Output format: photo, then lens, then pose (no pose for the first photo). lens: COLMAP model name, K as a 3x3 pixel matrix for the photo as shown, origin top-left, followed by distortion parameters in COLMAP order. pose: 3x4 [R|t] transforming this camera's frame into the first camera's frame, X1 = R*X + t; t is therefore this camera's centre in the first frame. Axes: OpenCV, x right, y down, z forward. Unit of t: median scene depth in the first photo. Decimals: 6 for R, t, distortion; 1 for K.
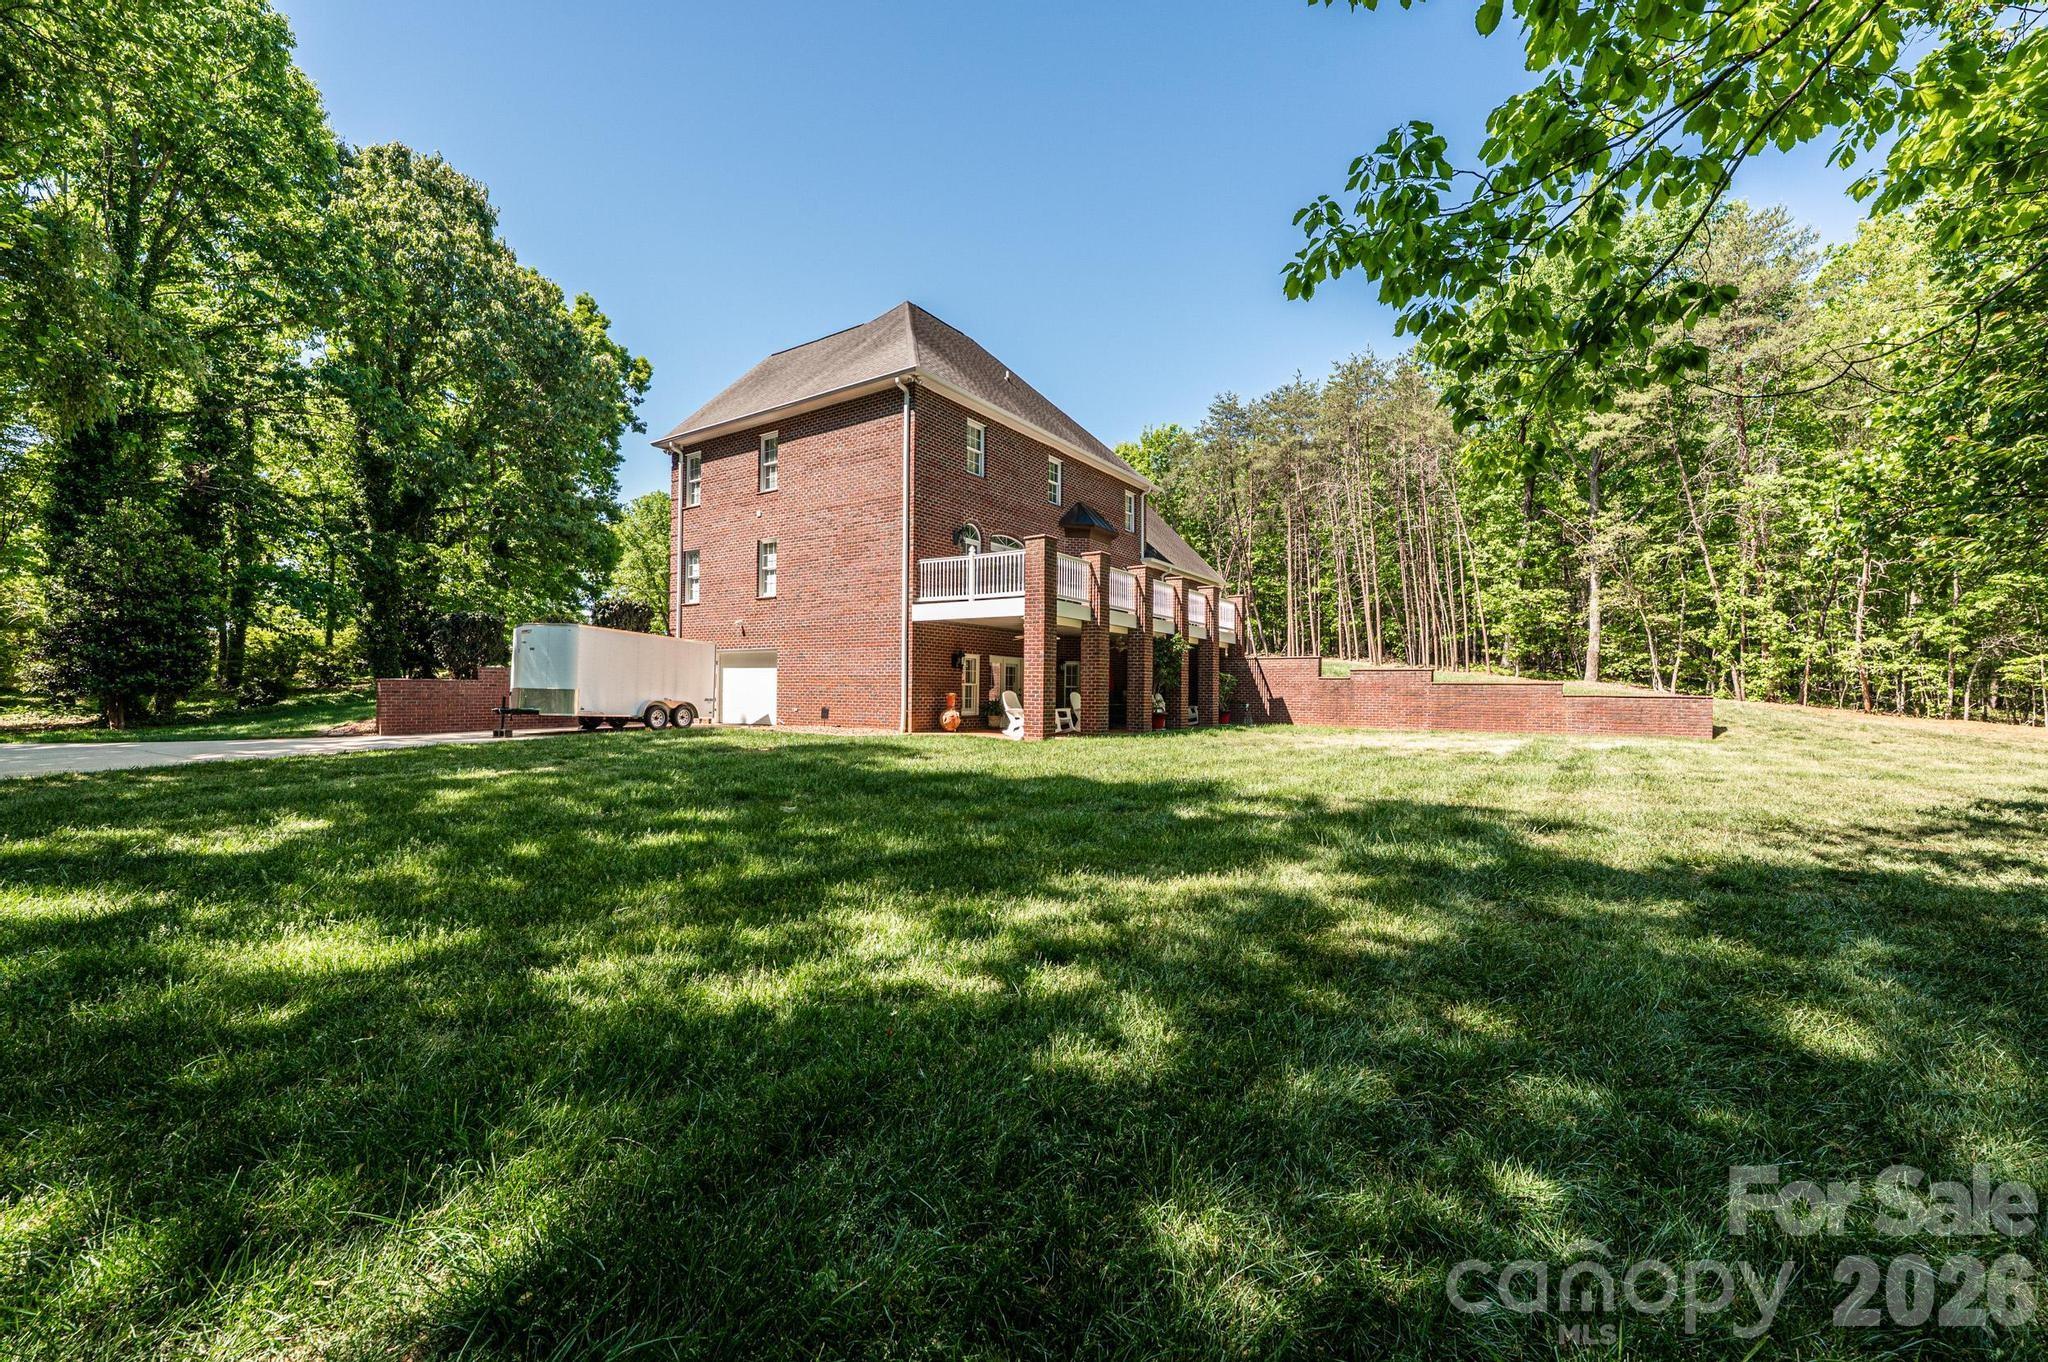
lens RADIAL K [[810.2, 0, 1019.2], [0, 810.2, 689.0], [0, 0, 1]] dist [-0.001586, 0.000321]
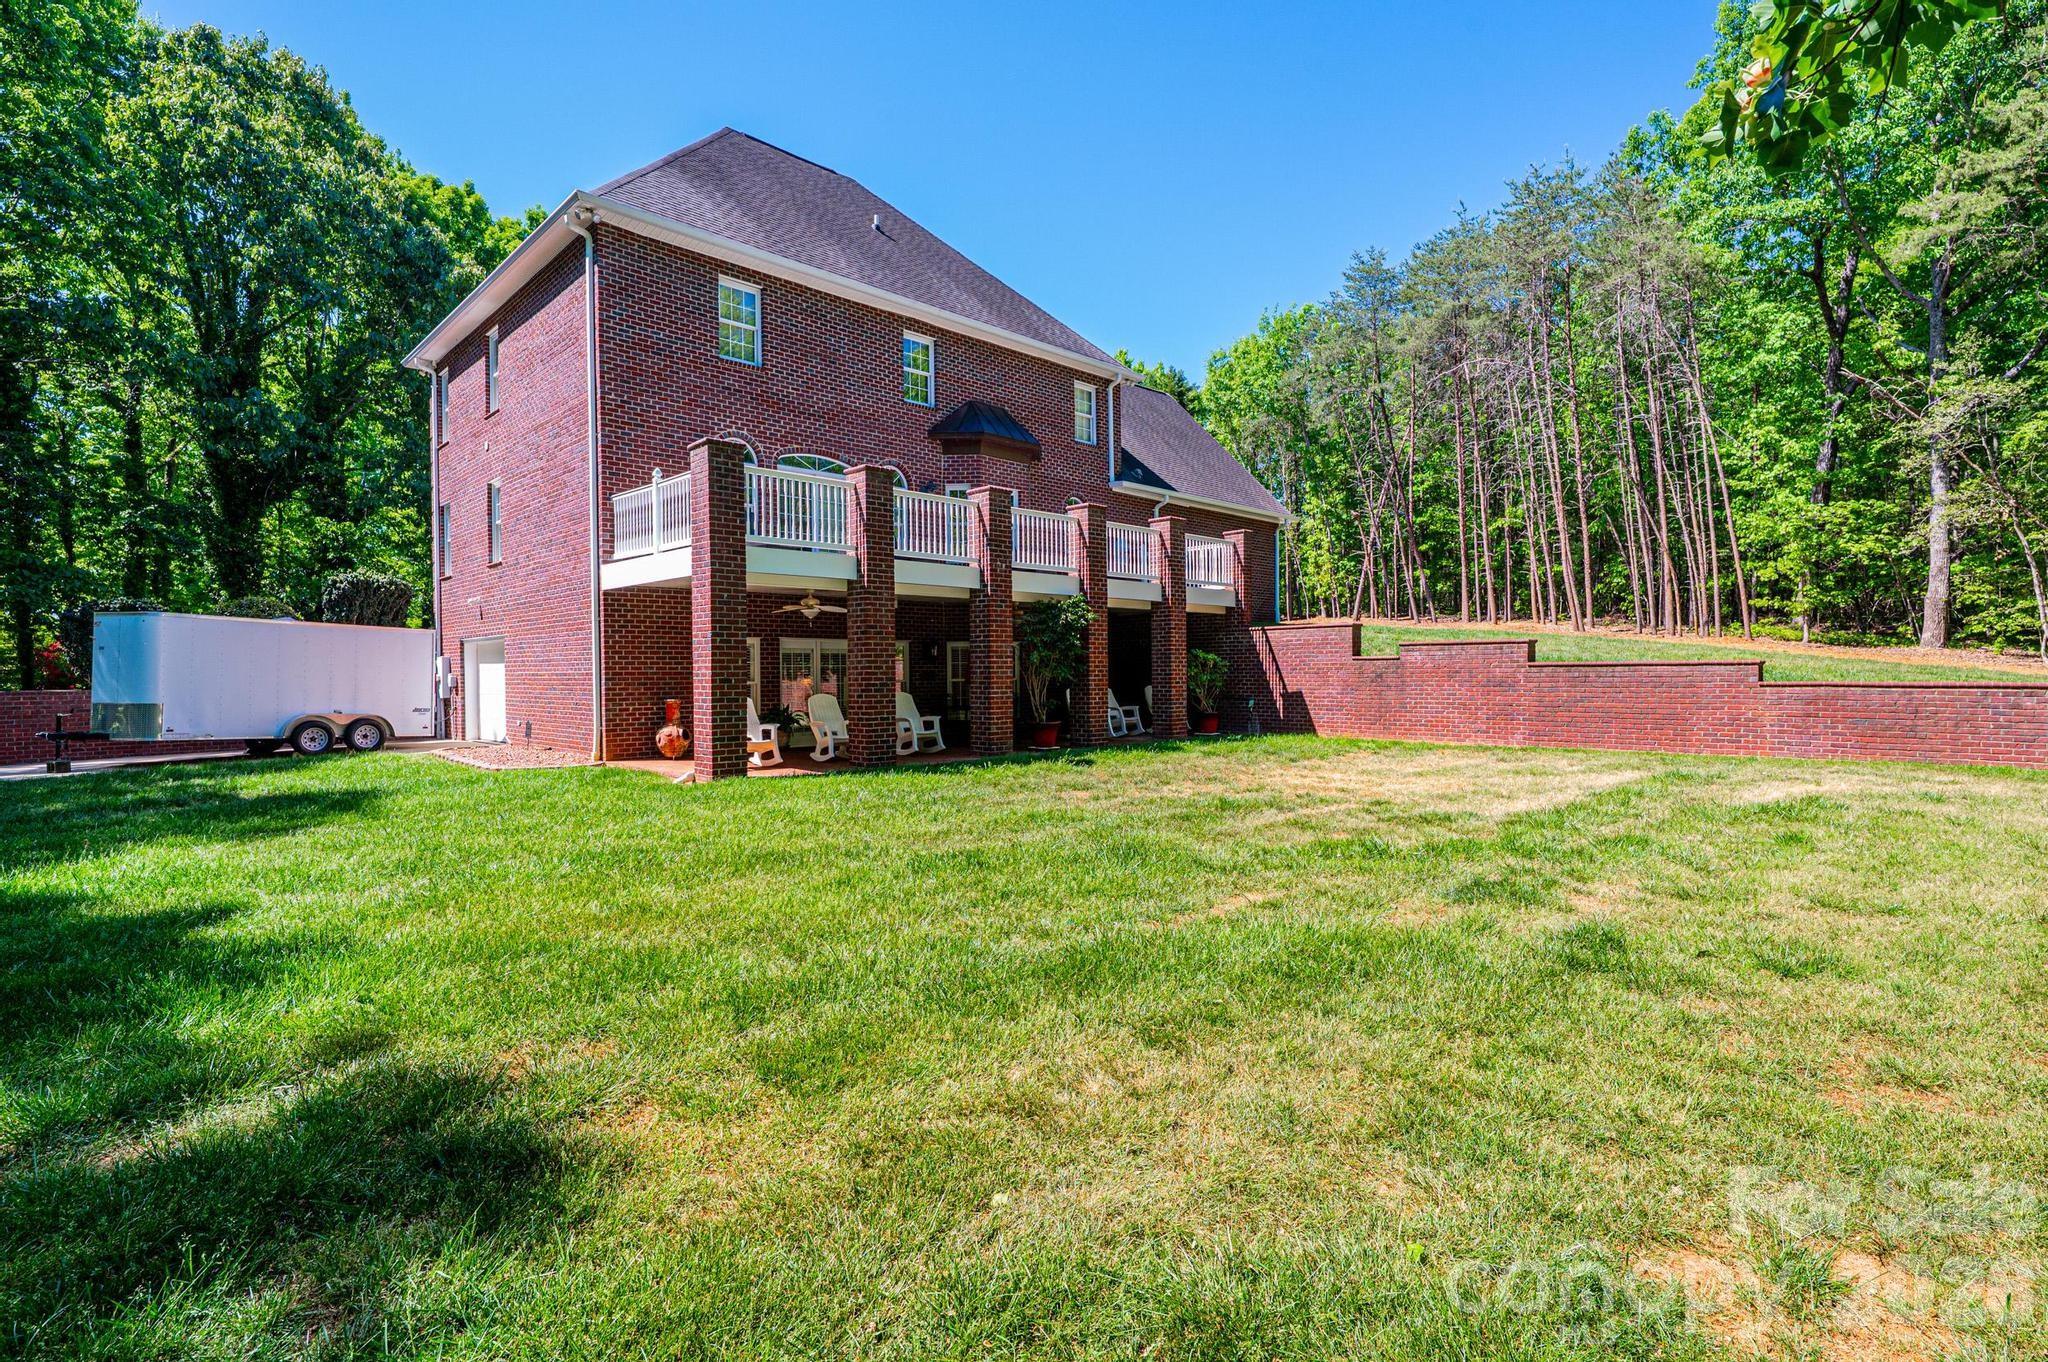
lens RADIAL K [[979.3, 0, 1022.6], [0, 979.3, 683.2], [0, 0, 1]] dist [0.000753, -0.001267]
pose [[0.981086, -0.017929, -0.192738, 0.255893], [0.020518, 0.999724, 0.011446, -0.008027], [0.192479, -0.015184, 0.981184, 0.213186]]
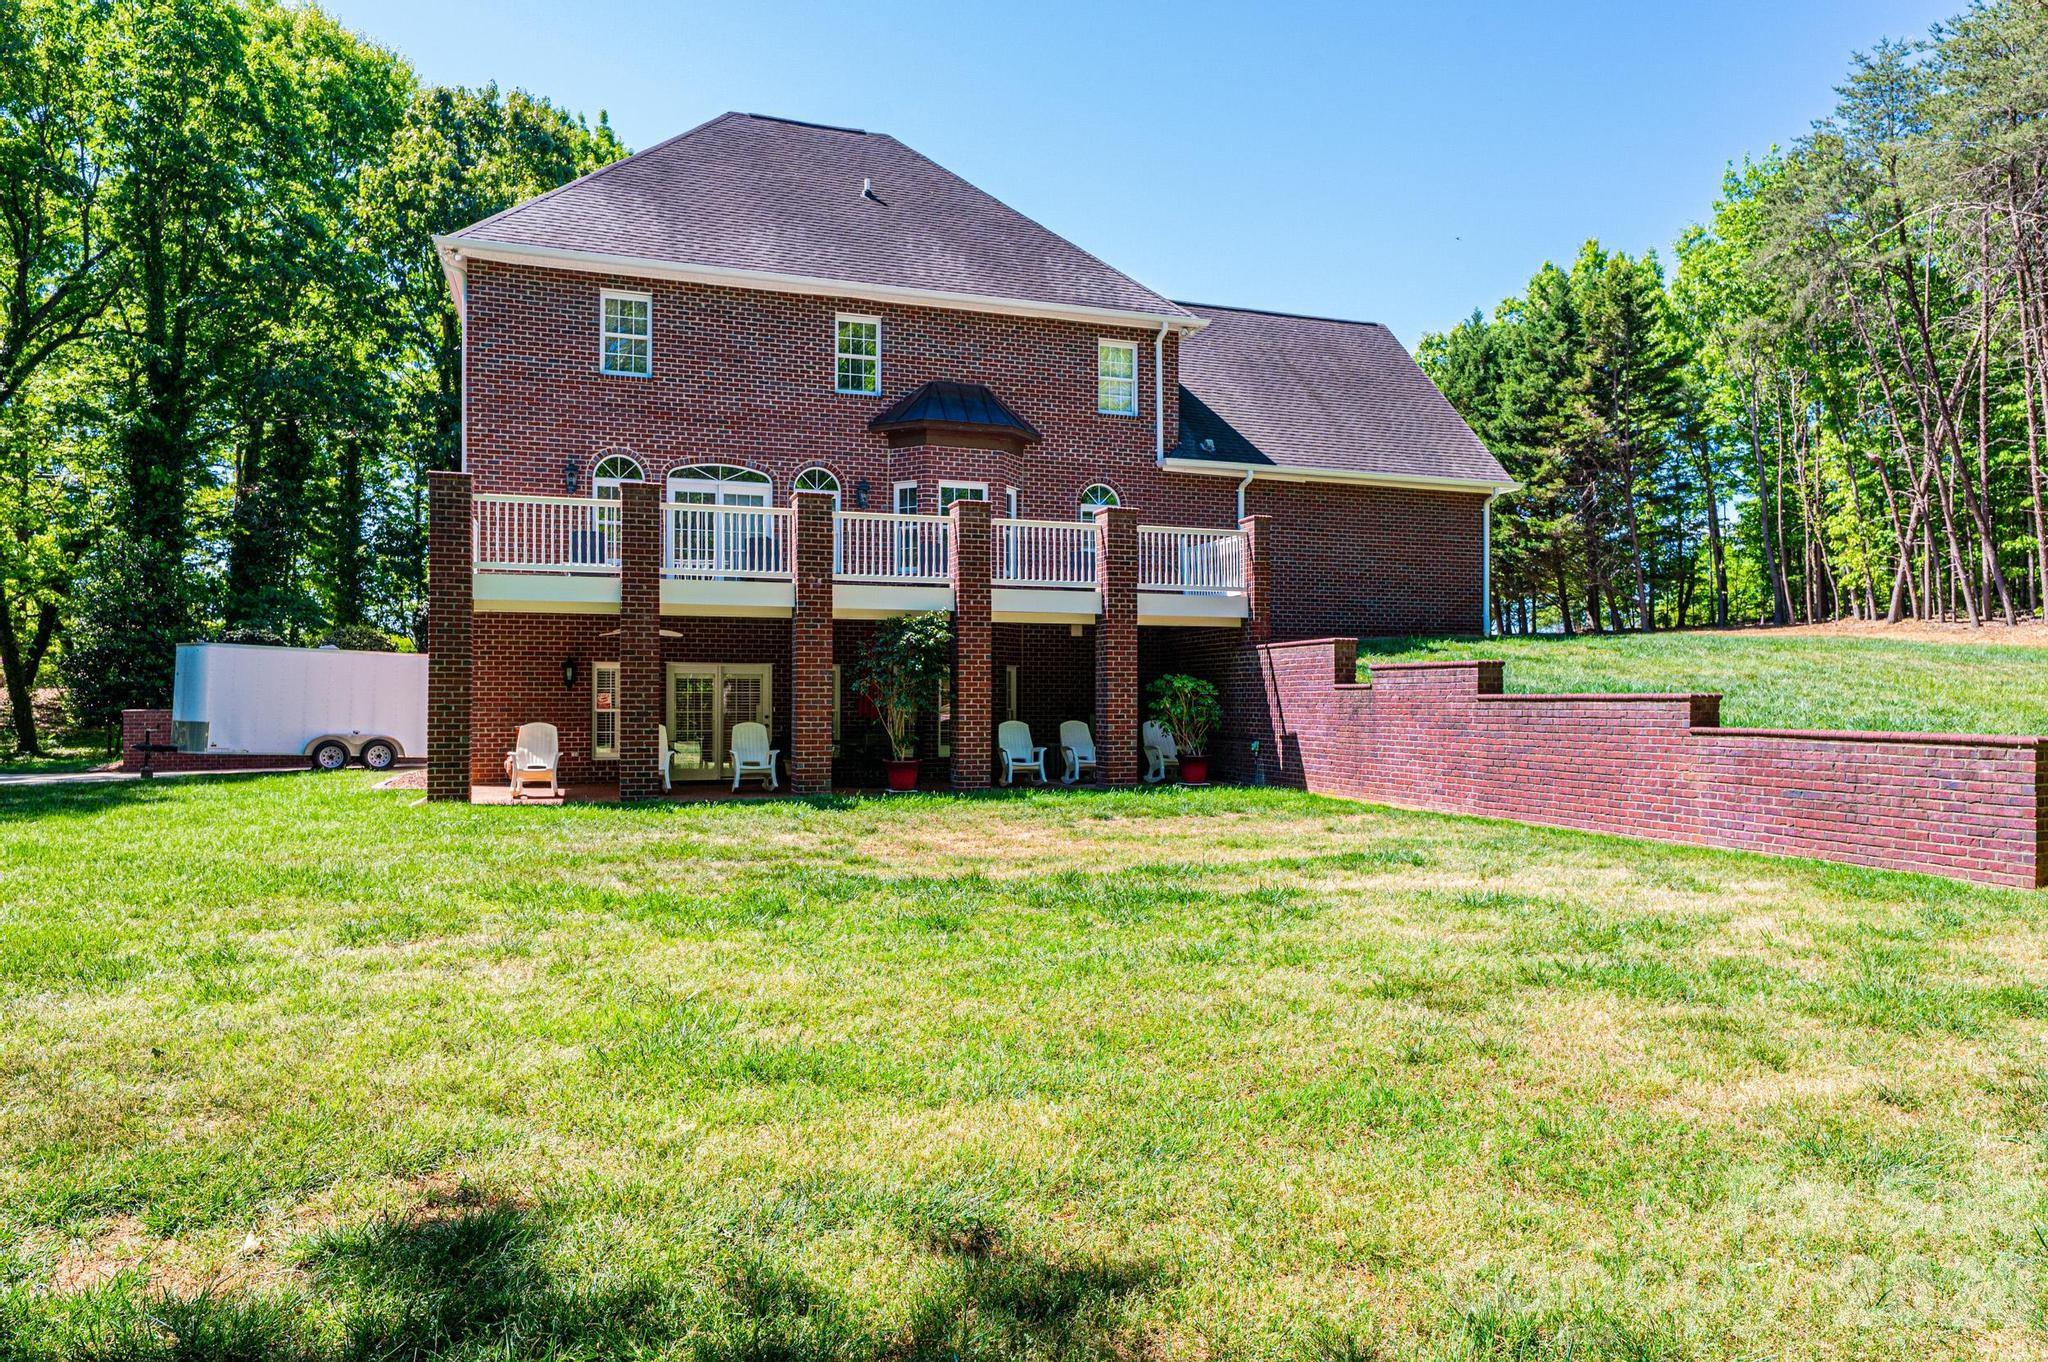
lens RADIAL K [[1292.4, 0, 1017.2], [0, 1292.4, 676.7], [0, 0, 1]] dist [-0.001785, 0.002454]
pose [[0.803688, -0.022252, -0.594635, 0.627760], [0.009516, 0.999653, -0.024546, -0.003444], [0.594975, 0.014069, 0.803621, 0.307407]]
